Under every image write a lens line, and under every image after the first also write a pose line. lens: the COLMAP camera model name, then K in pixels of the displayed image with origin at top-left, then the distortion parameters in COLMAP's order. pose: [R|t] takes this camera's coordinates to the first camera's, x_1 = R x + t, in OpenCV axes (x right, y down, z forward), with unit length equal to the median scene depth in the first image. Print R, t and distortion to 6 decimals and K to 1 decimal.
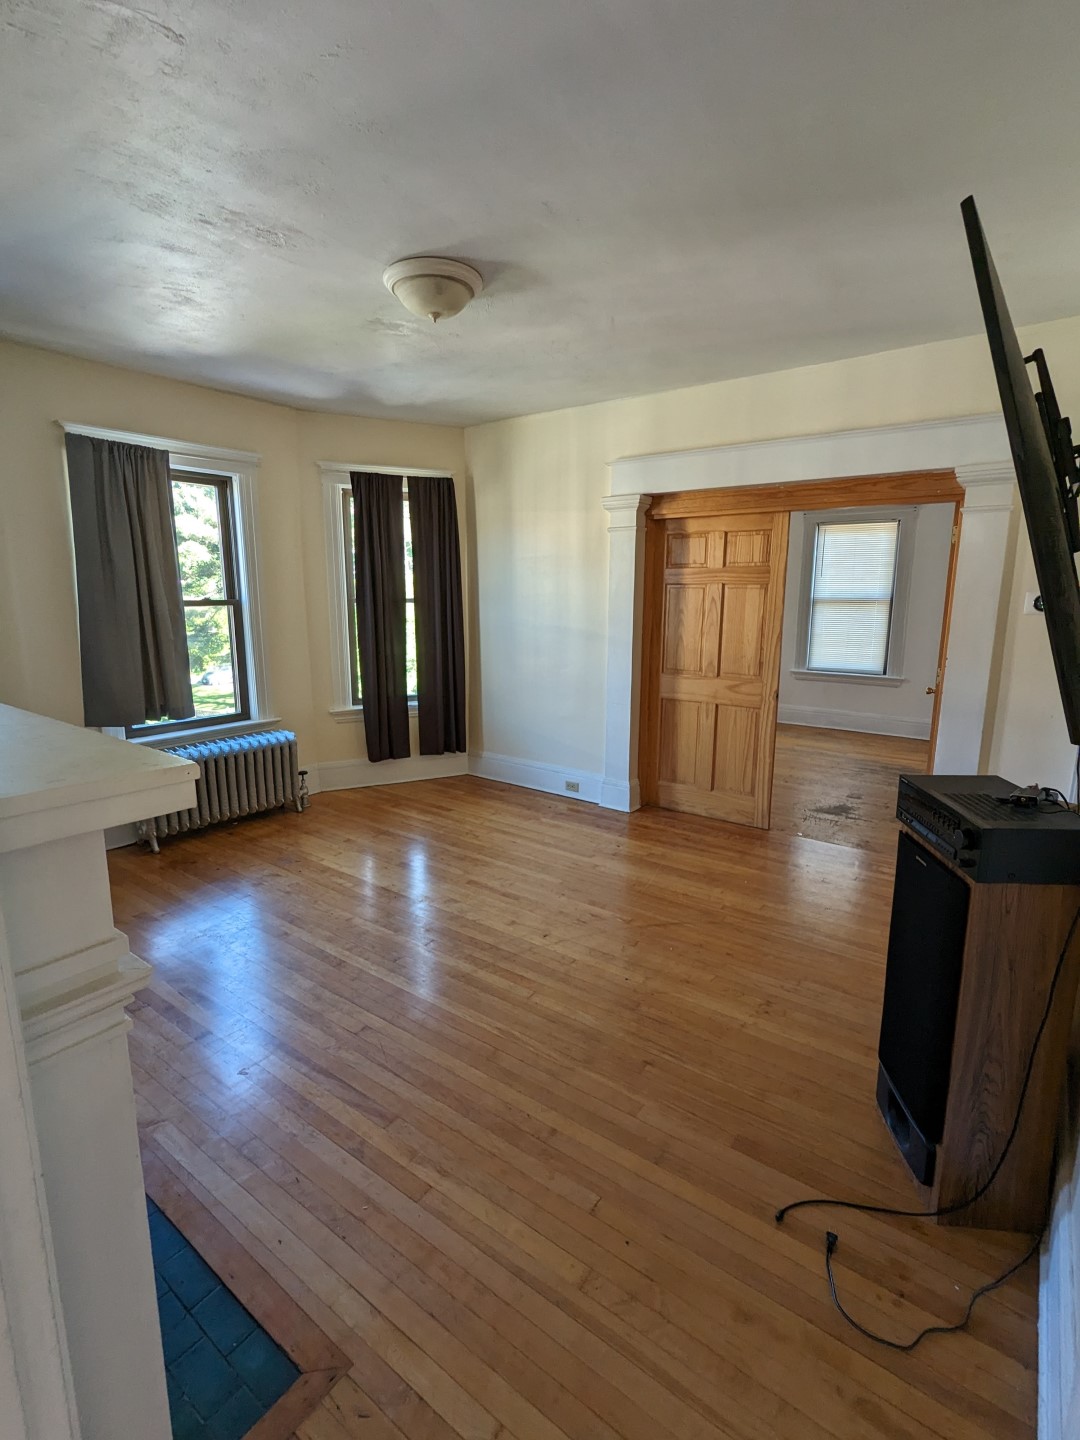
lens RADIAL K [[673.3, 0, 540.4], [0, 673.3, 720.7], [0, 0, 1]] dist [-0.036162, -0.000977]
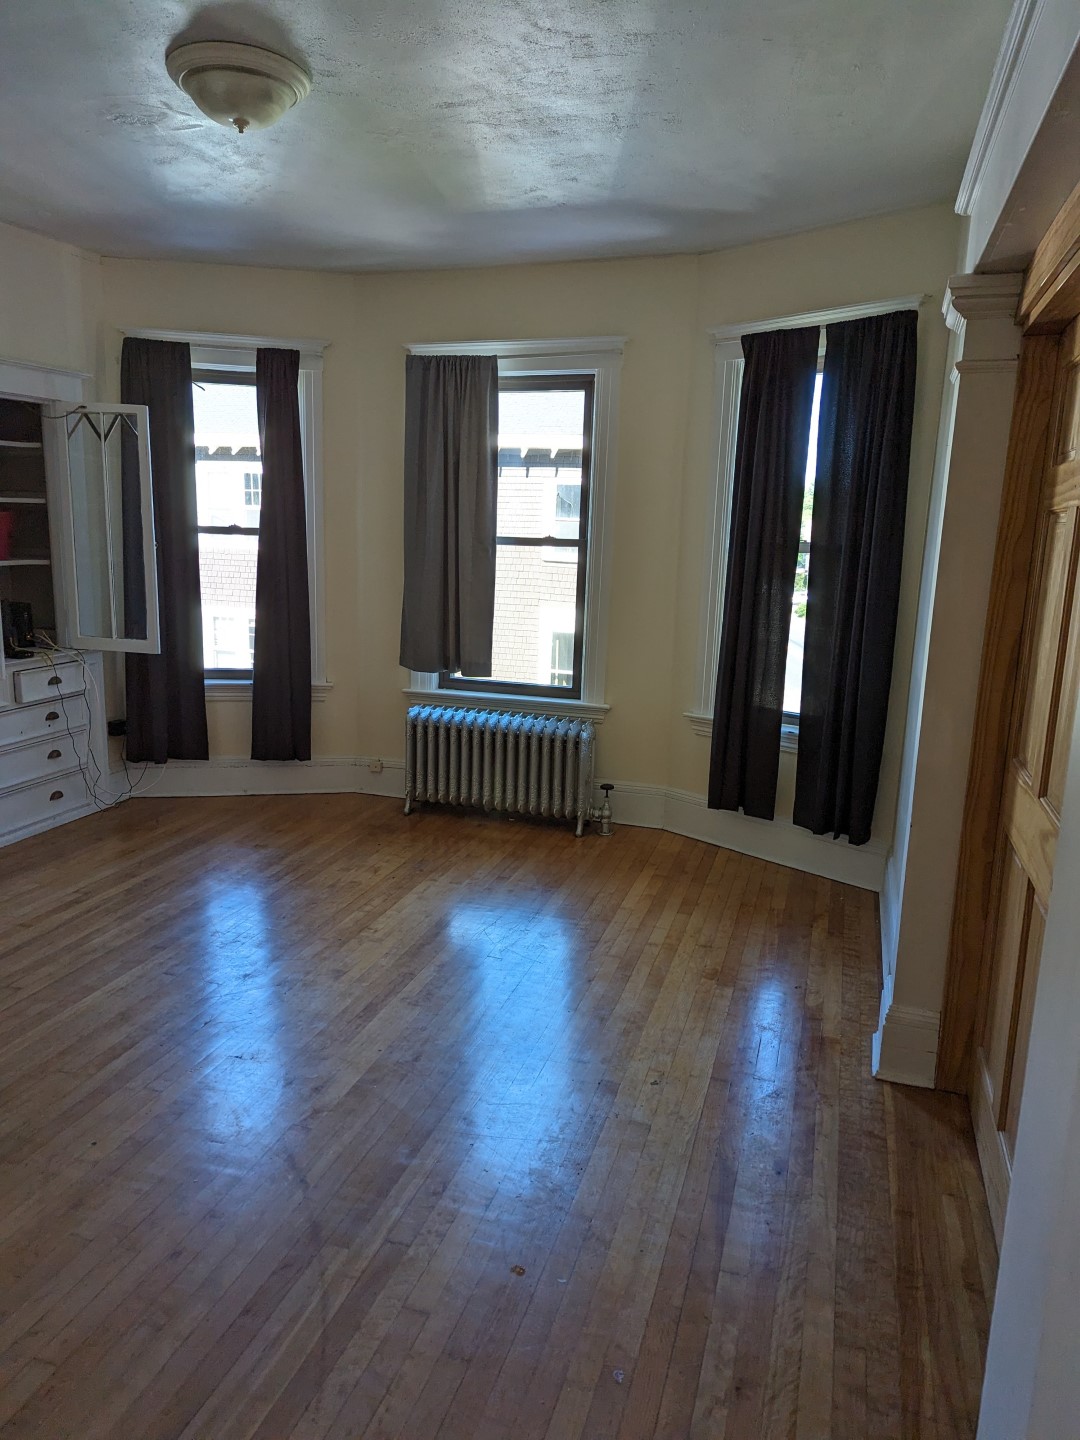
lens RADIAL K [[998.4, 0, 536.7], [0, 998.4, 720.0], [0, 0, 1]] dist [0.004975, 0.000555]
pose [[0.311225, 0.181979, -0.932750, 0.601494], [-0.201772, 0.971771, 0.122268, -0.106138], [0.928669, 0.150150, 0.339158, 0.581930]]
